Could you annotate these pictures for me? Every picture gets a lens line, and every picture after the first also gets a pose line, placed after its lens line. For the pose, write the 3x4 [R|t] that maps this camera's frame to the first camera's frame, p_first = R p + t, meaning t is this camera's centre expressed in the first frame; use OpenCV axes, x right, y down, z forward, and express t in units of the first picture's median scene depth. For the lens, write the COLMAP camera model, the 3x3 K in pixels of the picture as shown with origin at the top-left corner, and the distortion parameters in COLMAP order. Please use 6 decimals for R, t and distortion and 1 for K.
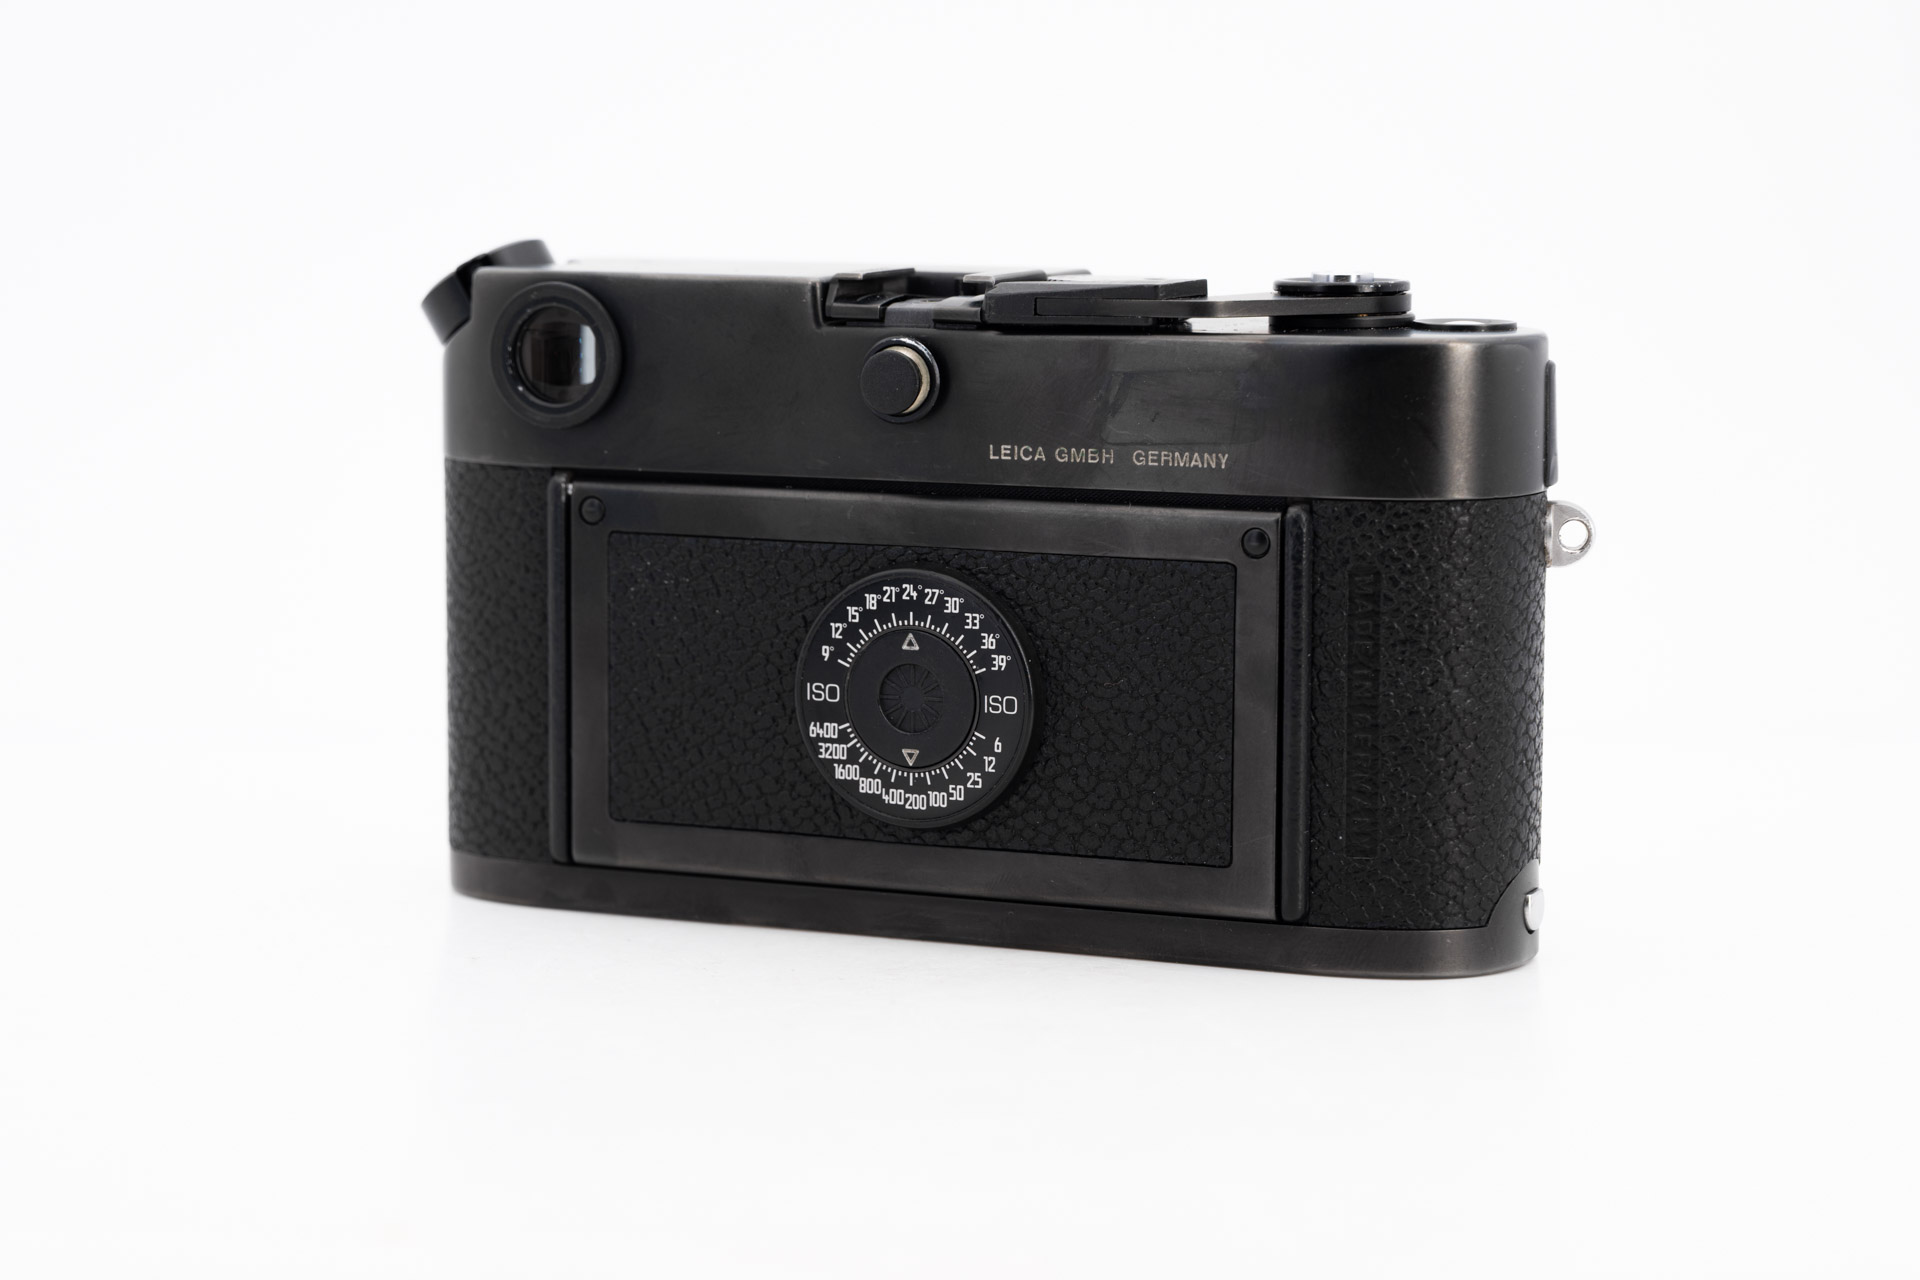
lens RADIAL K [[4715.7, 0, 958.5], [0, 4715.7, 643.4], [0, 0, 1]] dist [-0.170217, 0.000000]
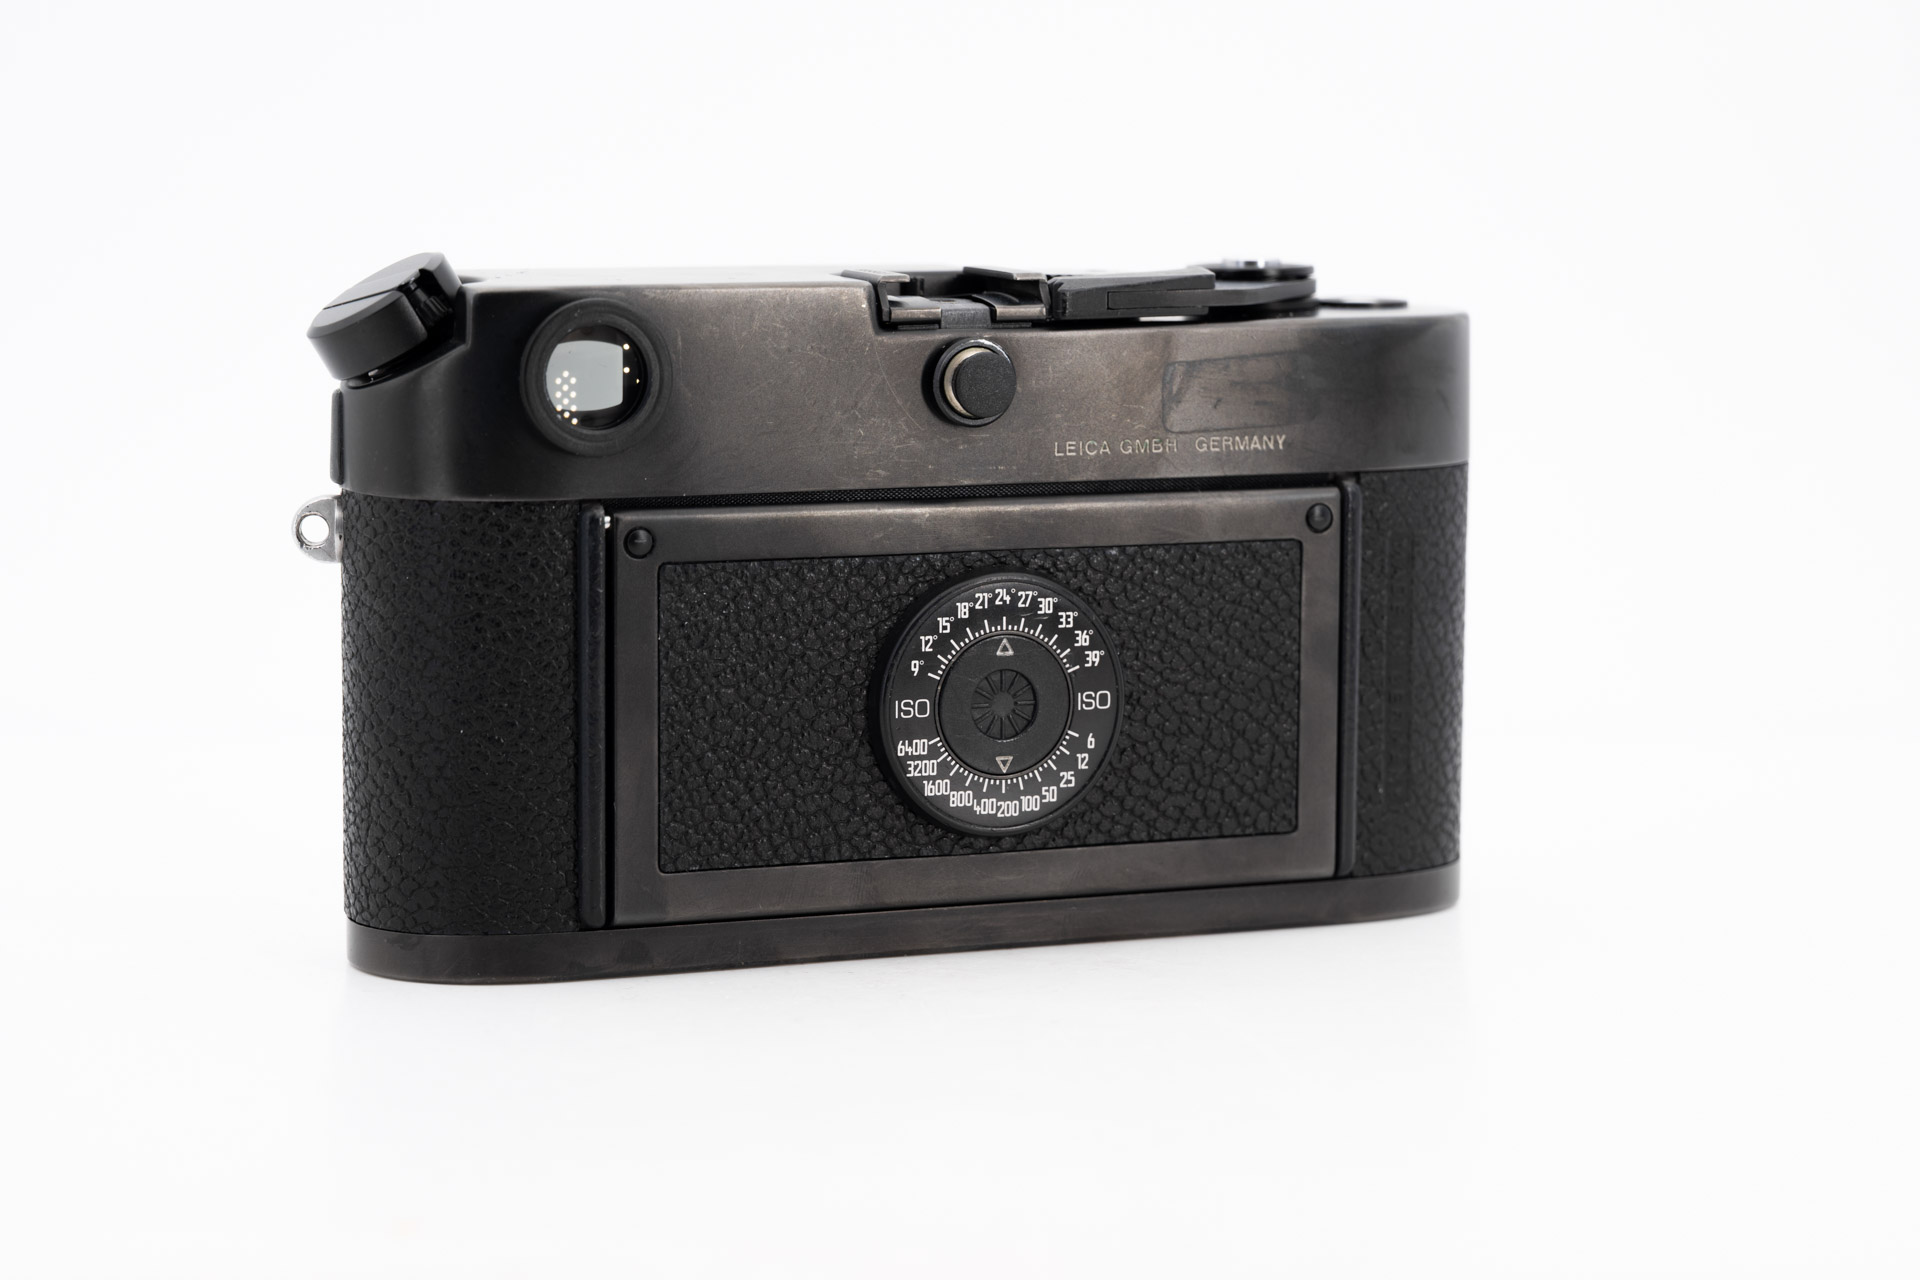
lens RADIAL K [[4715.7, 0, 961.2], [0, 4715.7, 644.4], [0, 0, 1]] dist [-0.170217, 0.000000]
pose [[0.703423, -0.090584, 0.704976, -0.709210], [0.088820, 0.995274, 0.039261, -0.040236], [-0.705200, 0.034999, 0.708144, 0.307516]]
